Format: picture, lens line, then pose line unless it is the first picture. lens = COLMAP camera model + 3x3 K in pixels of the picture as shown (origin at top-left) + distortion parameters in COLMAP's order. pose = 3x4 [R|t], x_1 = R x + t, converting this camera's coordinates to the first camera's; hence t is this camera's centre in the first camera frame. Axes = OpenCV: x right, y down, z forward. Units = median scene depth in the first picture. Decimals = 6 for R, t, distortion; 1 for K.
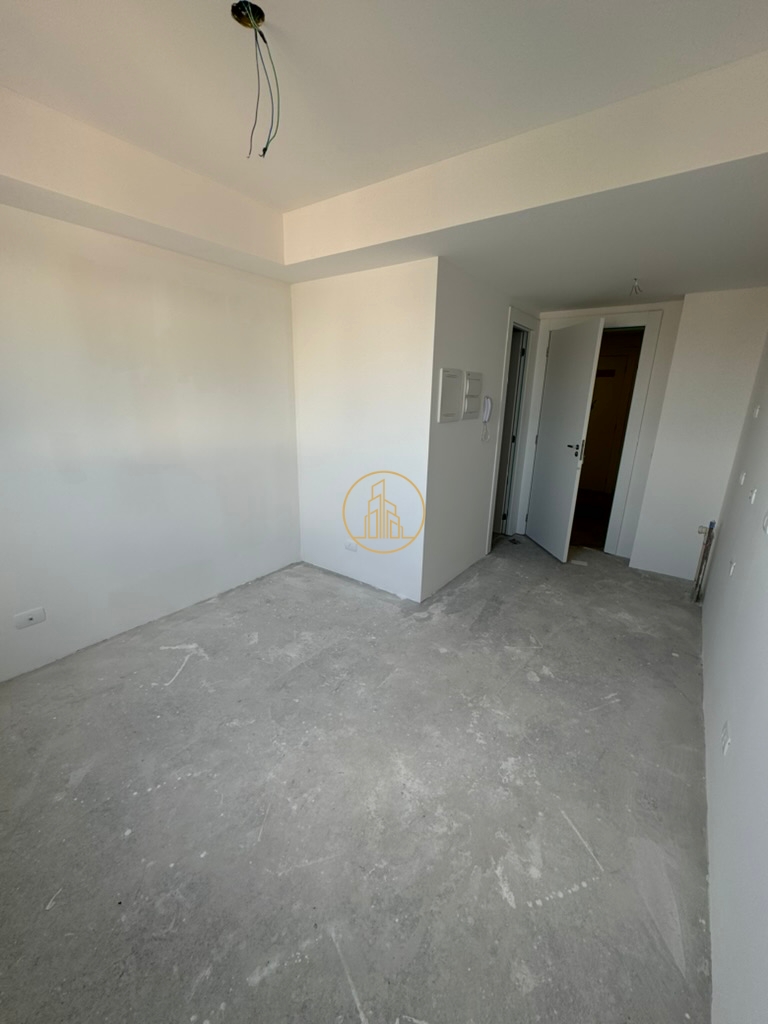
lens RADIAL K [[407.2, 0, 384.0], [0, 407.2, 512.0], [0, 0, 1]] dist [-0.002523, 0.000540]
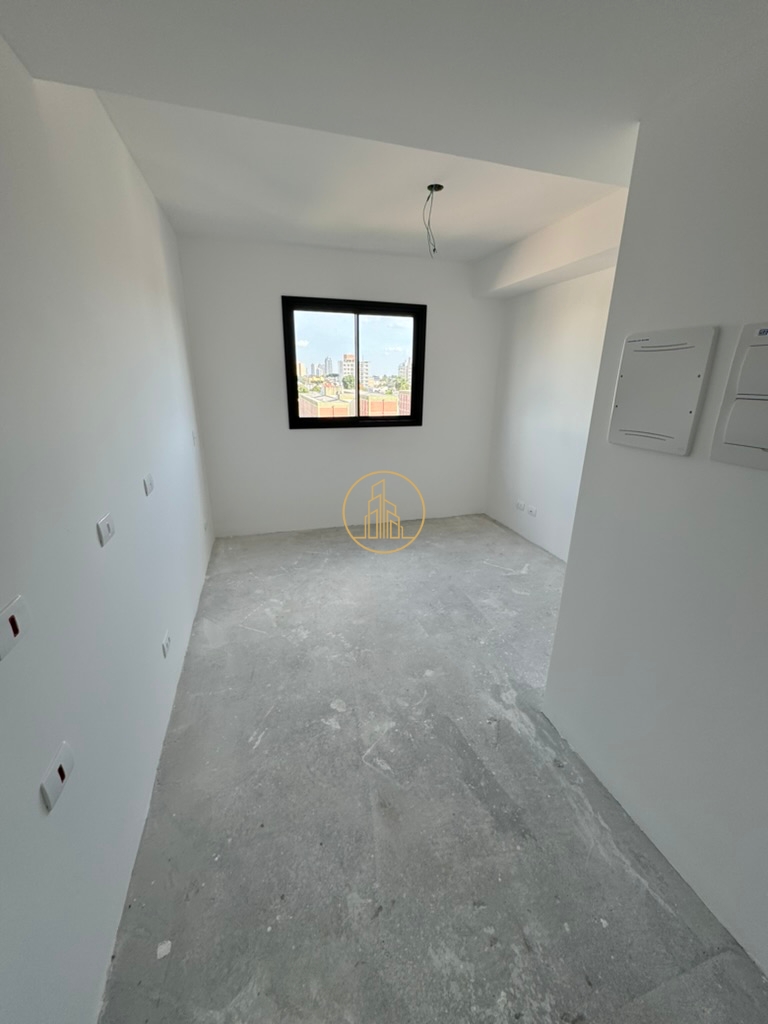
lens RADIAL K [[407.2, 0, 384.0], [0, 407.2, 512.0], [0, 0, 1]] dist [-0.002523, 0.000540]
pose [[-0.597640, 0.225441, -0.769417, 0.891907], [-0.250490, 0.859116, 0.446290, -0.367810], [0.761631, 0.459452, -0.456971, 1.290874]]
